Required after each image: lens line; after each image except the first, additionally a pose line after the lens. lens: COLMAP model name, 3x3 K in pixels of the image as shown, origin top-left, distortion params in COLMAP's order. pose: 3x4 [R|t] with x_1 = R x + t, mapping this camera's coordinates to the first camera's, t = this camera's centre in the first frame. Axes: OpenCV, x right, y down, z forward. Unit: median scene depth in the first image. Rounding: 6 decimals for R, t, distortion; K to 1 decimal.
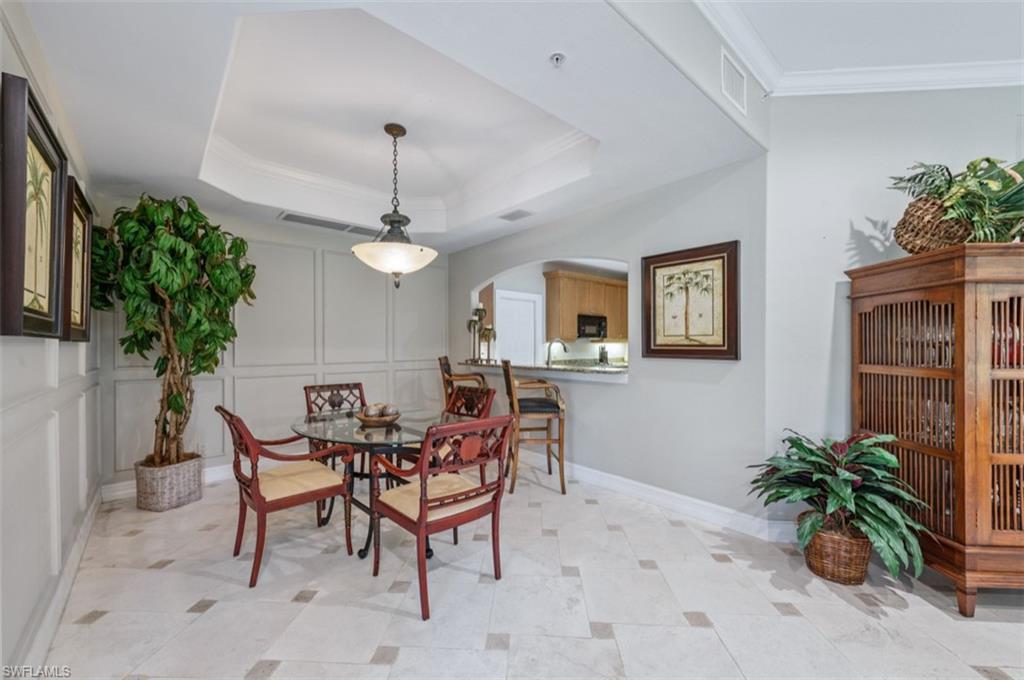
lens RADIAL K [[398.7, 0, 510.9], [0, 398.7, 343.3], [0, 0, 1]] dist [0.003785, -0.000055]
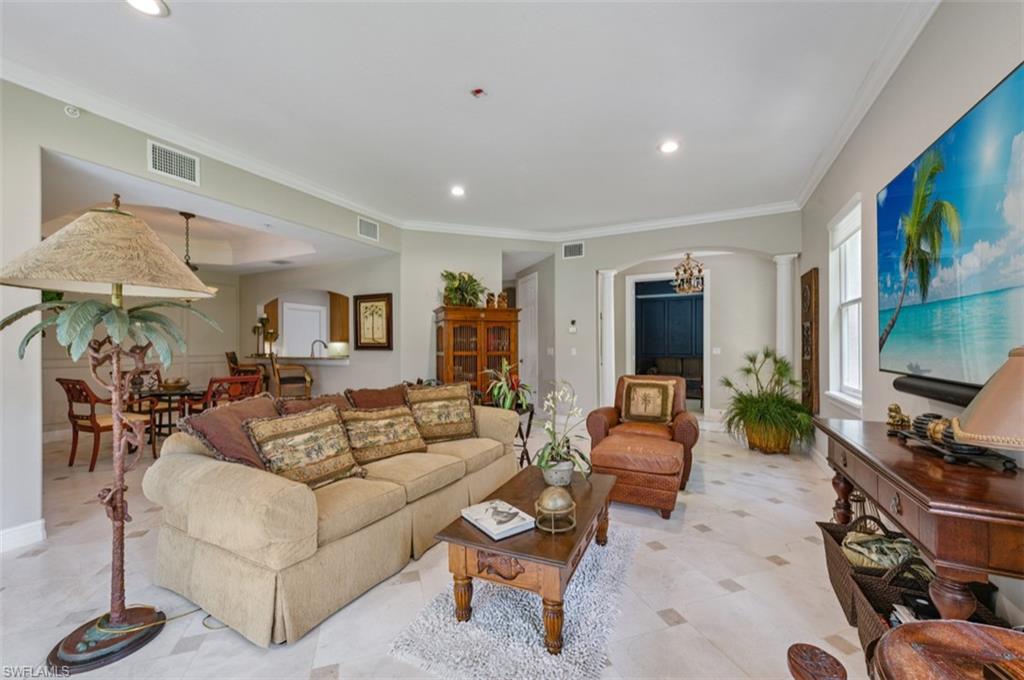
lens RADIAL K [[398.7, 0, 514.0], [0, 398.7, 342.8], [0, 0, 1]] dist [0.003785, -0.000055]
pose [[0.924866, 0.000523, 0.380293, 0.254887], [0.000093, 0.999999, -0.001604, 0.003689], [-0.380294, 0.001519, 0.924864, -0.802077]]
